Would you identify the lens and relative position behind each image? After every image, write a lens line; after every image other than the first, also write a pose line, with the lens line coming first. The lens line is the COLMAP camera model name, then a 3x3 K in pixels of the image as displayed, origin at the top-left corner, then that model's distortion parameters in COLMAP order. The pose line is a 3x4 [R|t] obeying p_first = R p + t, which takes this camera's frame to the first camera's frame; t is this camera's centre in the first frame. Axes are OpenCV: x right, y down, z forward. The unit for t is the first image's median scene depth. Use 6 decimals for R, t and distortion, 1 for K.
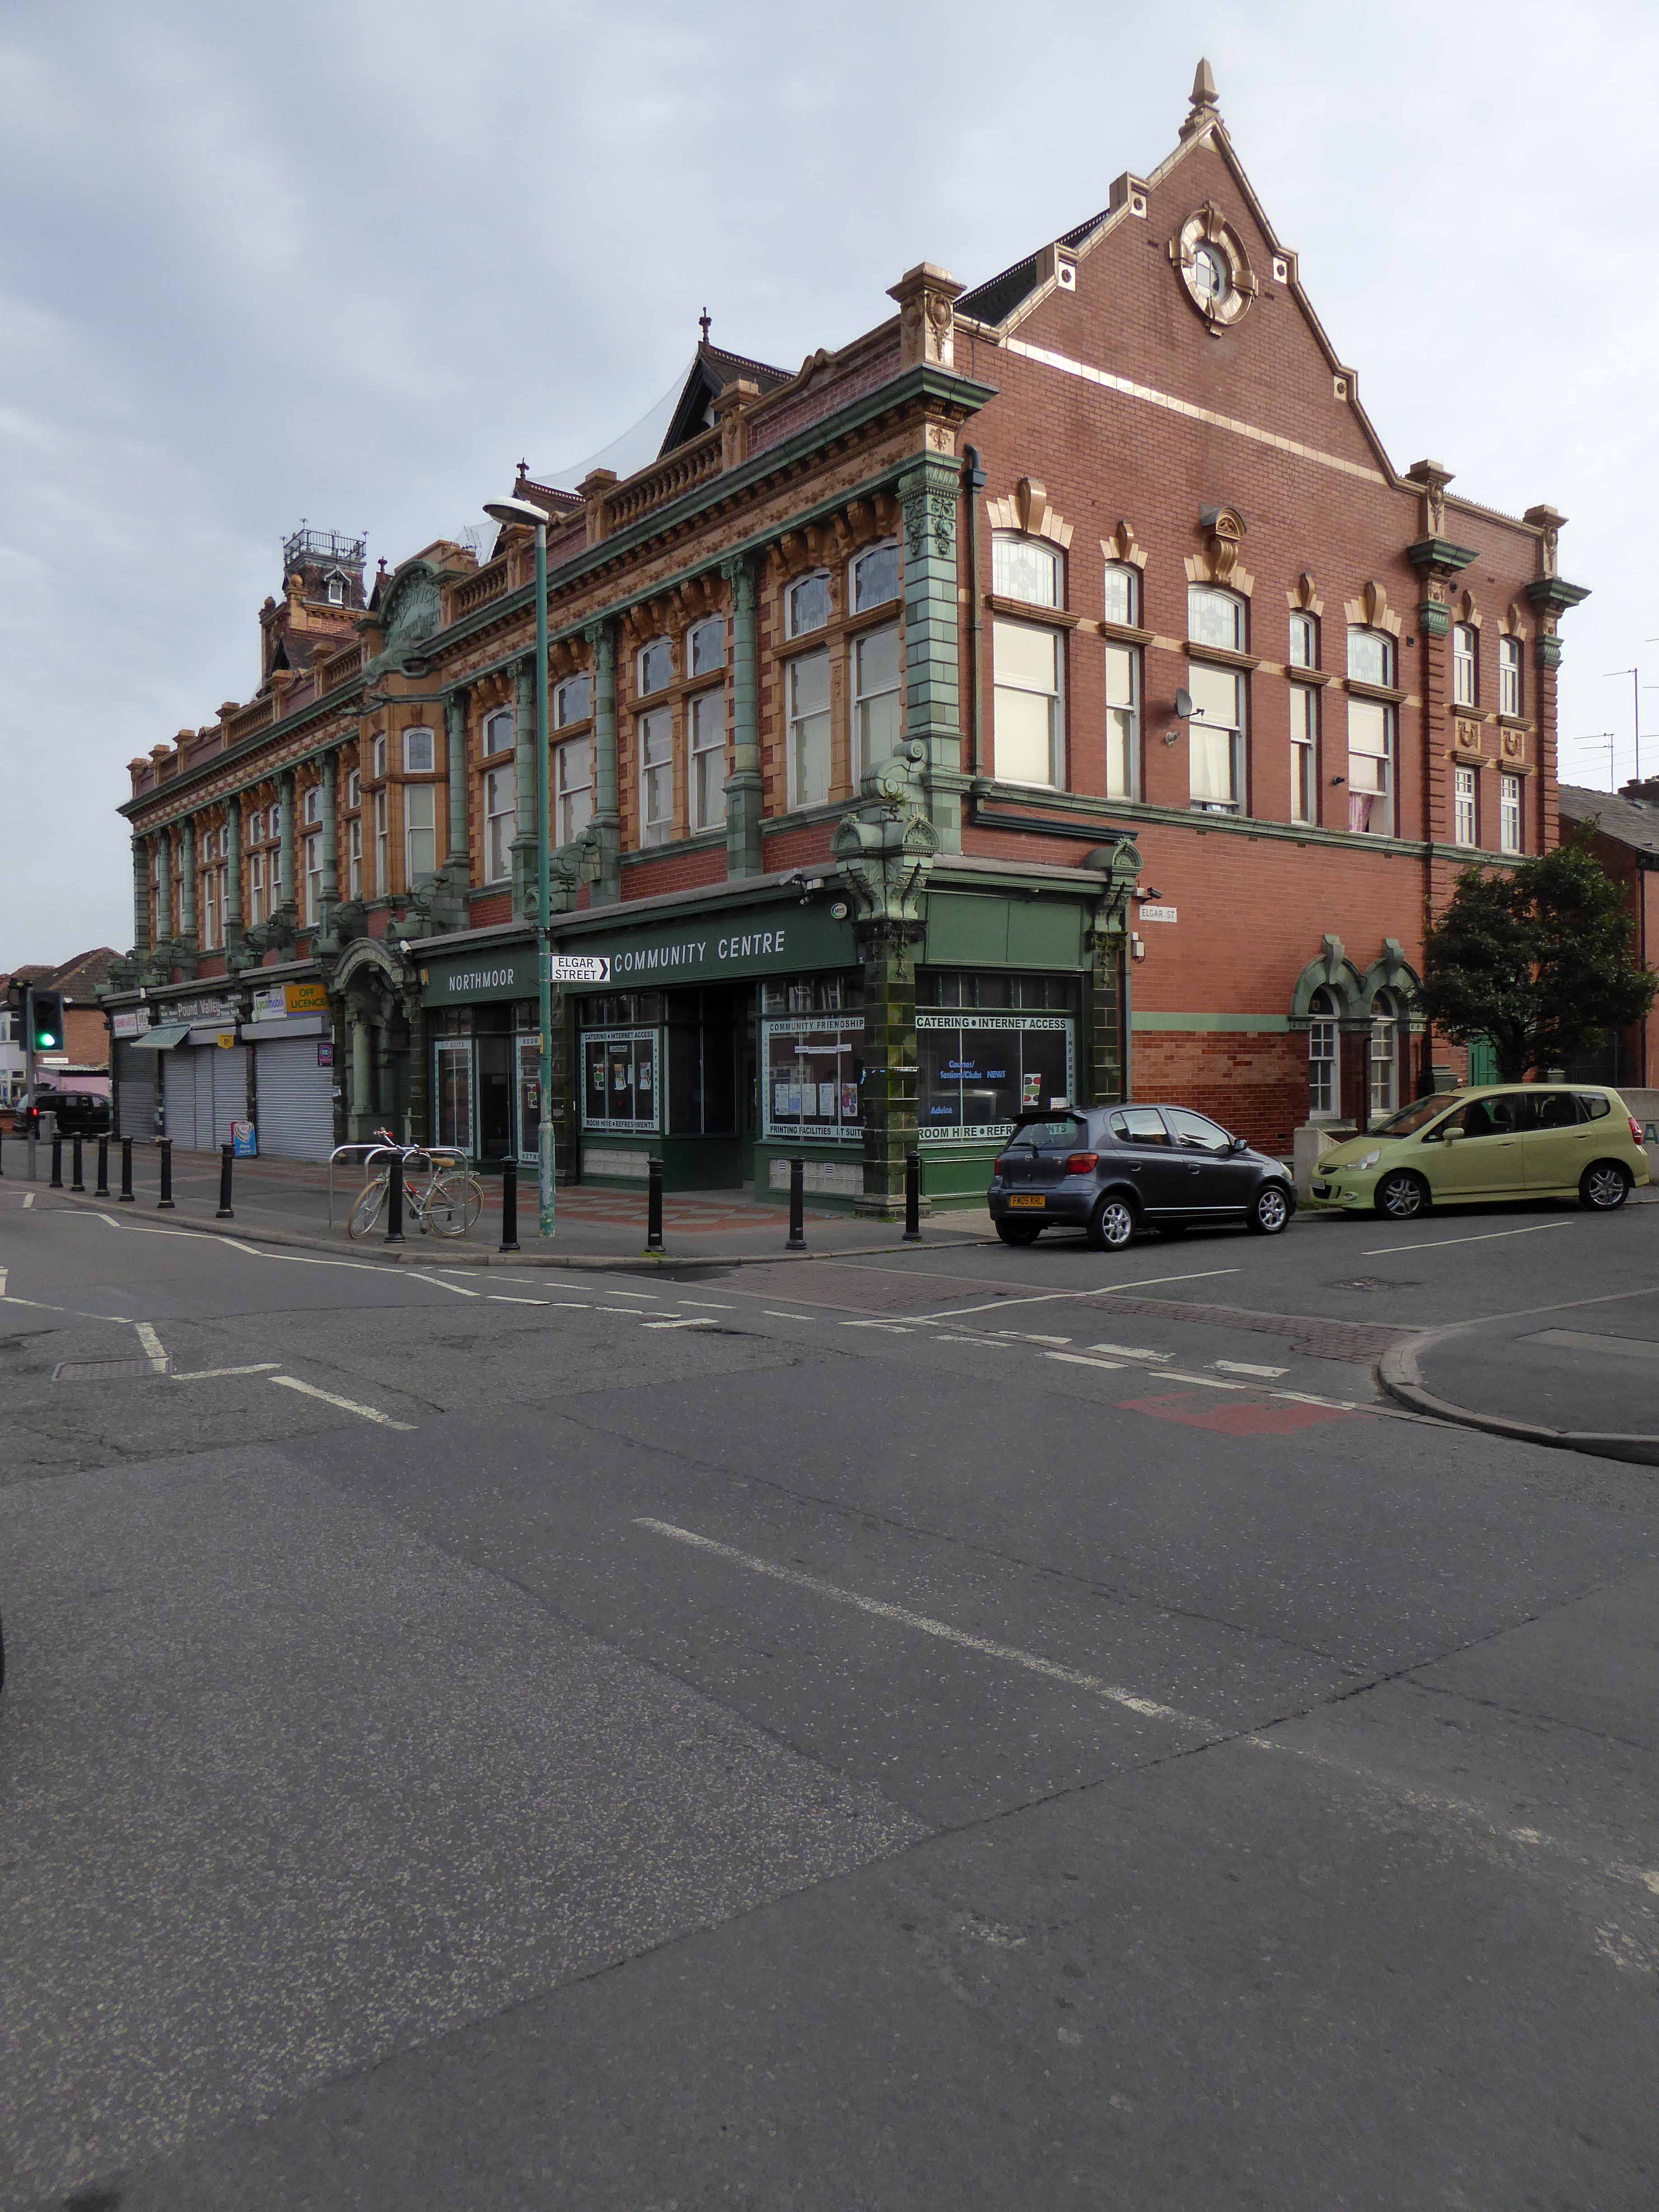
lens RADIAL K [[1617.9, 0, 836.4], [0, 1617.9, 1103.8], [0, 0, 1]] dist [-0.005112, -0.003692]
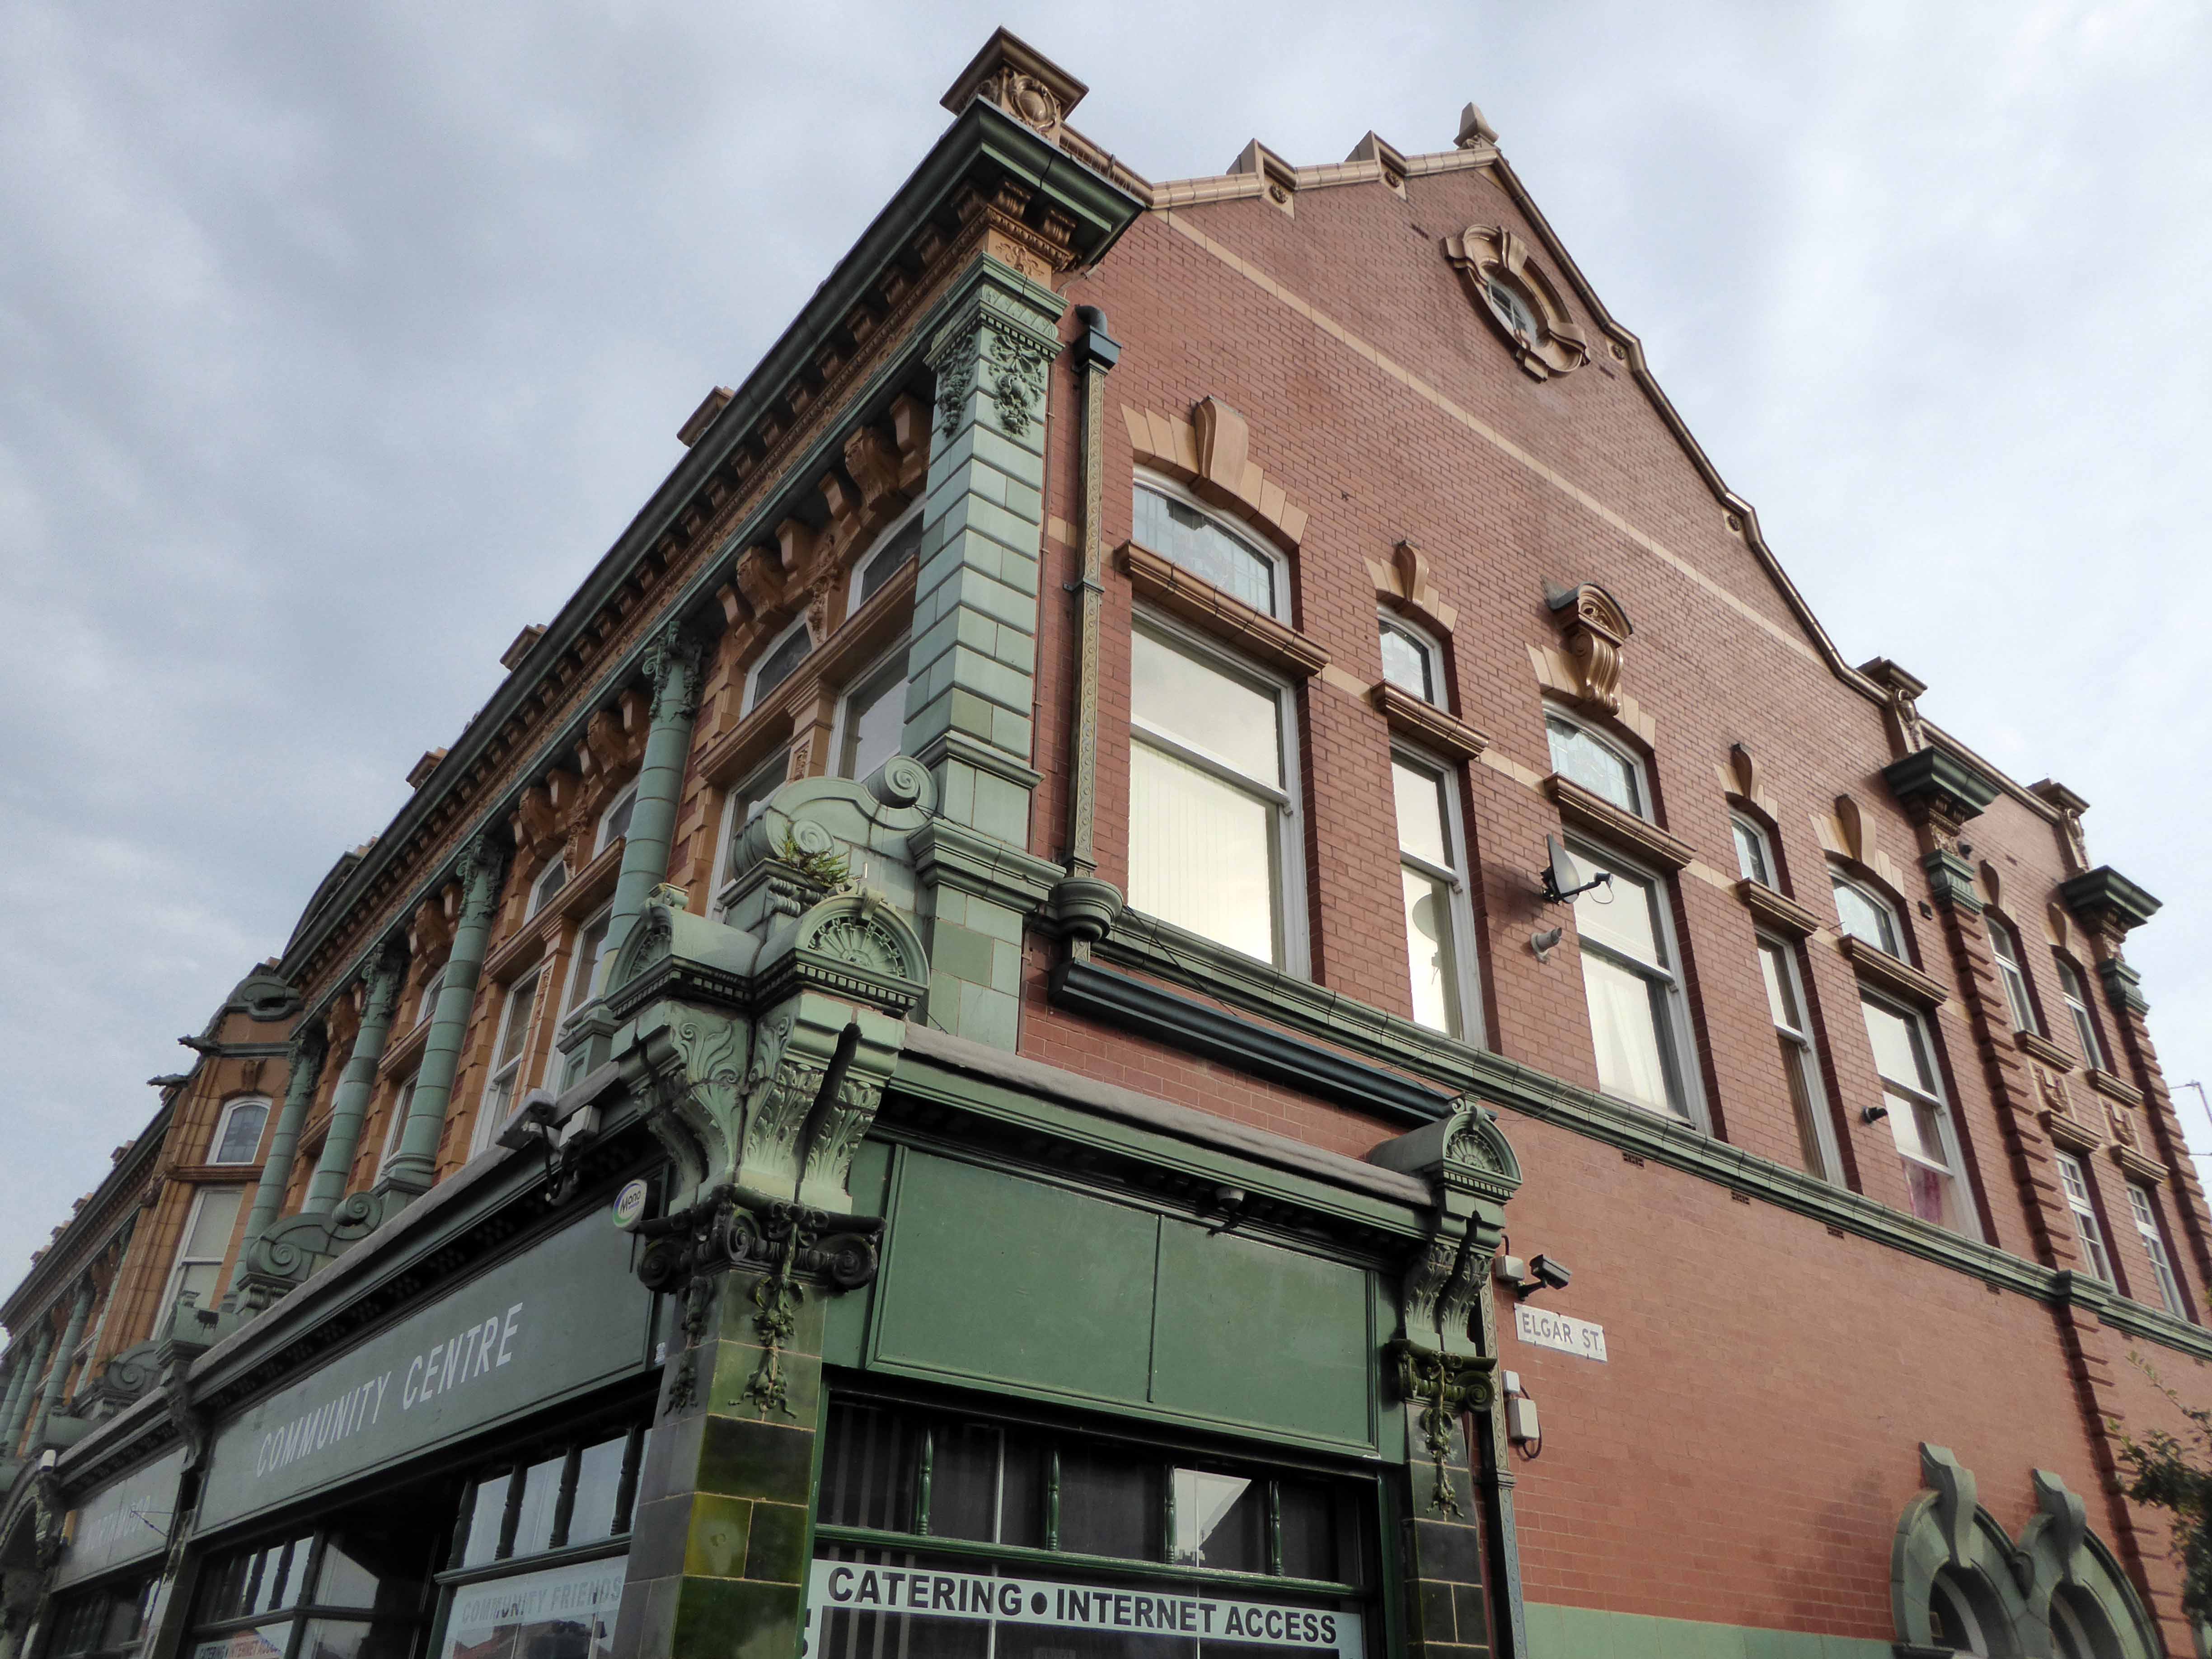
lens RADIAL K [[1617.9, 0, 1107.3], [0, 1617.9, 833.7], [0, 0, 1]] dist [-0.005112, -0.003692]
pose [[0.999467, 0.032643, 0.000967, 0.087998], [-0.027368, 0.853384, -0.520564, -0.014367], [-0.017818, 0.520260, 0.853822, 0.627583]]
